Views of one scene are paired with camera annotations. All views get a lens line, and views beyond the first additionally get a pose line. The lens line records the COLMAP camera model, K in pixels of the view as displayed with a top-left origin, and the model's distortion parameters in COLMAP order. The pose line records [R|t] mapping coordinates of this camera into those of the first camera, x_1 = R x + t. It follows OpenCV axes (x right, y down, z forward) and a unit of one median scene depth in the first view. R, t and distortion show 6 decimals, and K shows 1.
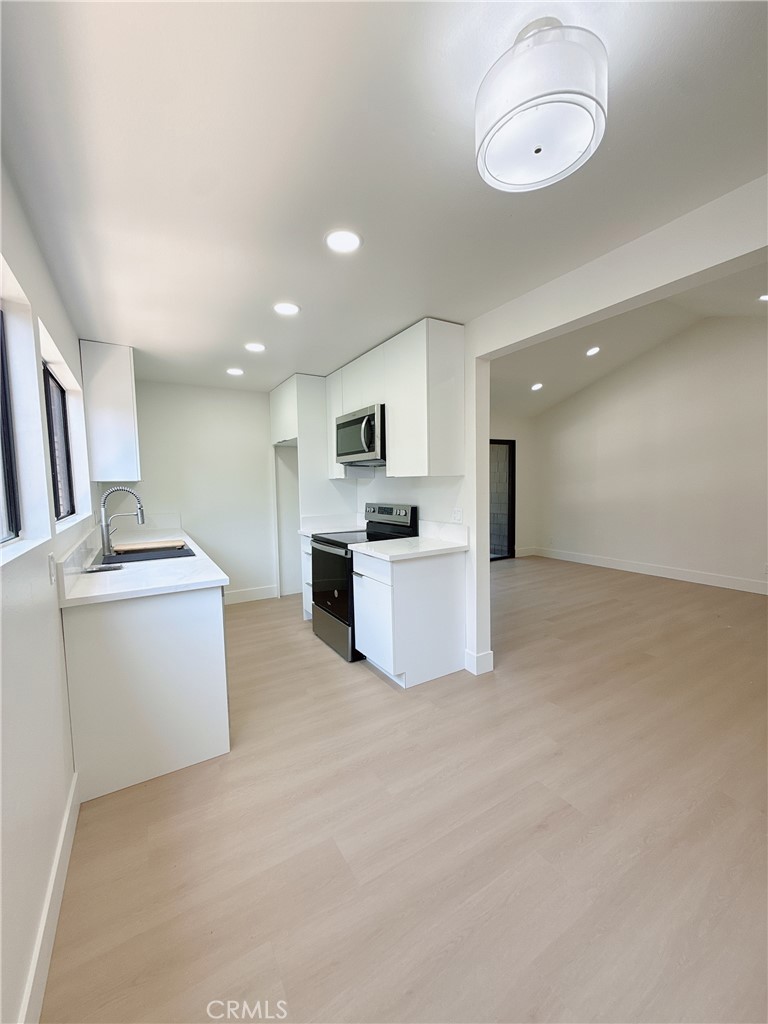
lens RADIAL K [[406.9, 0, 384.5], [0, 406.9, 515.0], [0, 0, 1]] dist [0.000470, 0.000012]
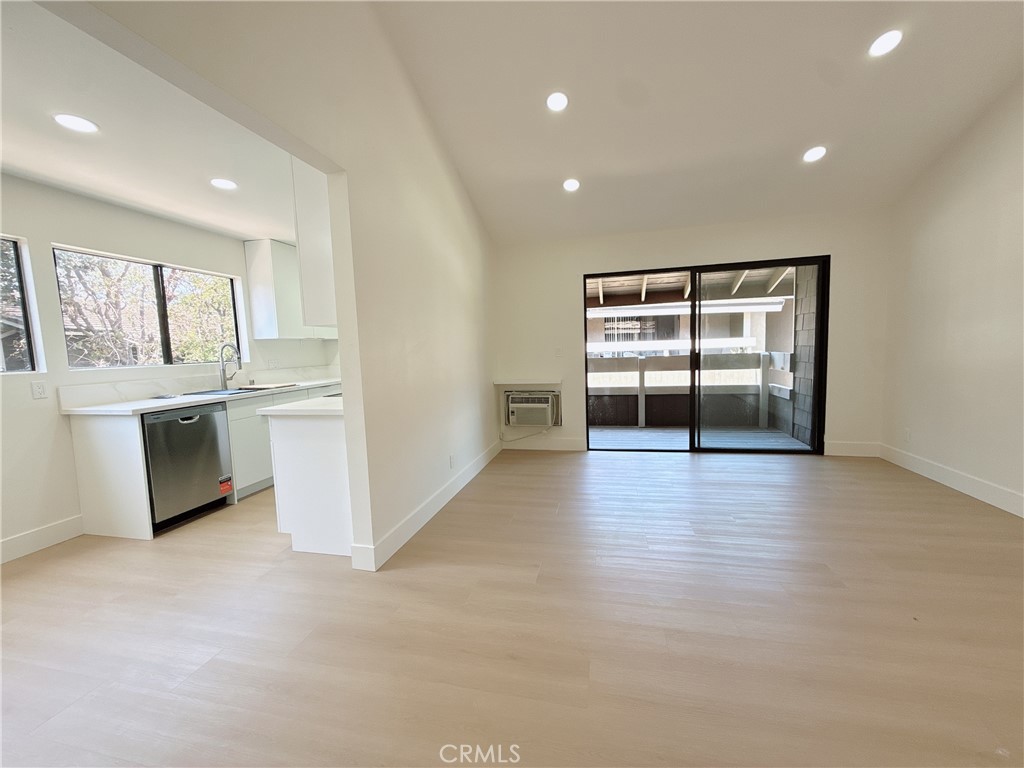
lens RADIAL K [[406.9, 0, 512.0], [0, 406.9, 384.0], [0, 0, 1]] dist [0.000470, 0.000012]
pose [[0.713923, 0.057716, -0.697842, 0.923467], [-0.035739, 0.998302, 0.046004, -0.022526], [0.699312, -0.007903, 0.714773, 0.592129]]
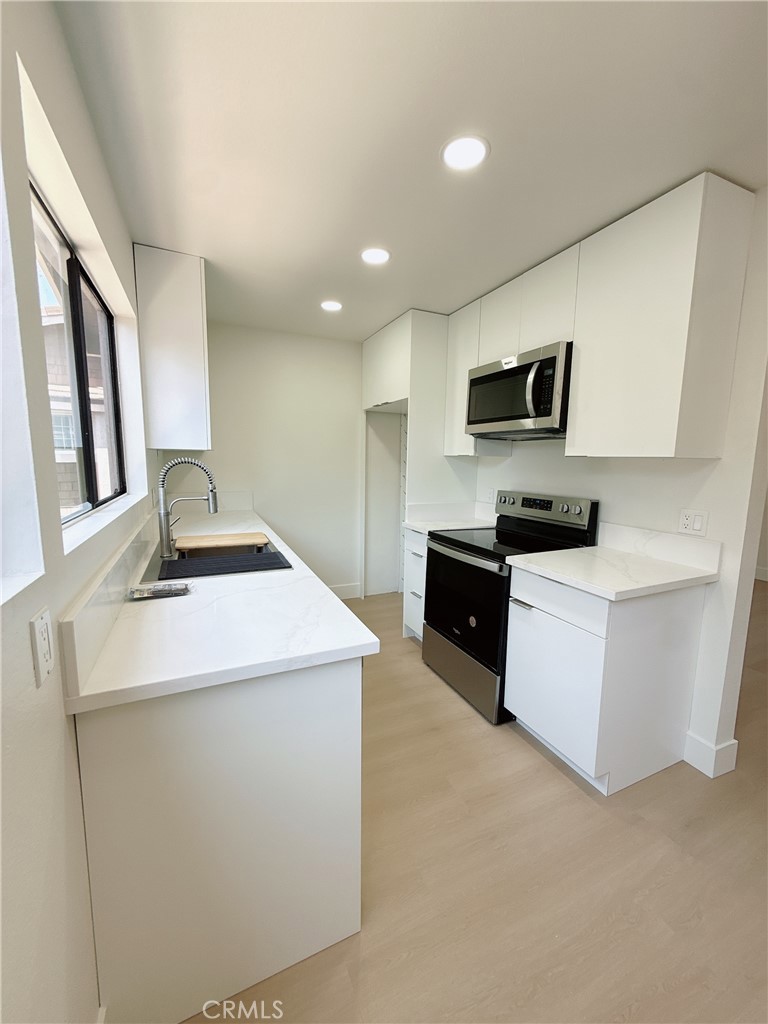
lens RADIAL K [[406.9, 0, 384.5], [0, 406.9, 515.0], [0, 0, 1]] dist [0.000470, 0.000012]
pose [[0.992631, 0.049852, -0.110443, -0.209721], [-0.043460, 0.997279, 0.059543, -0.025101], [0.113111, -0.054305, 0.992097, 0.313286]]
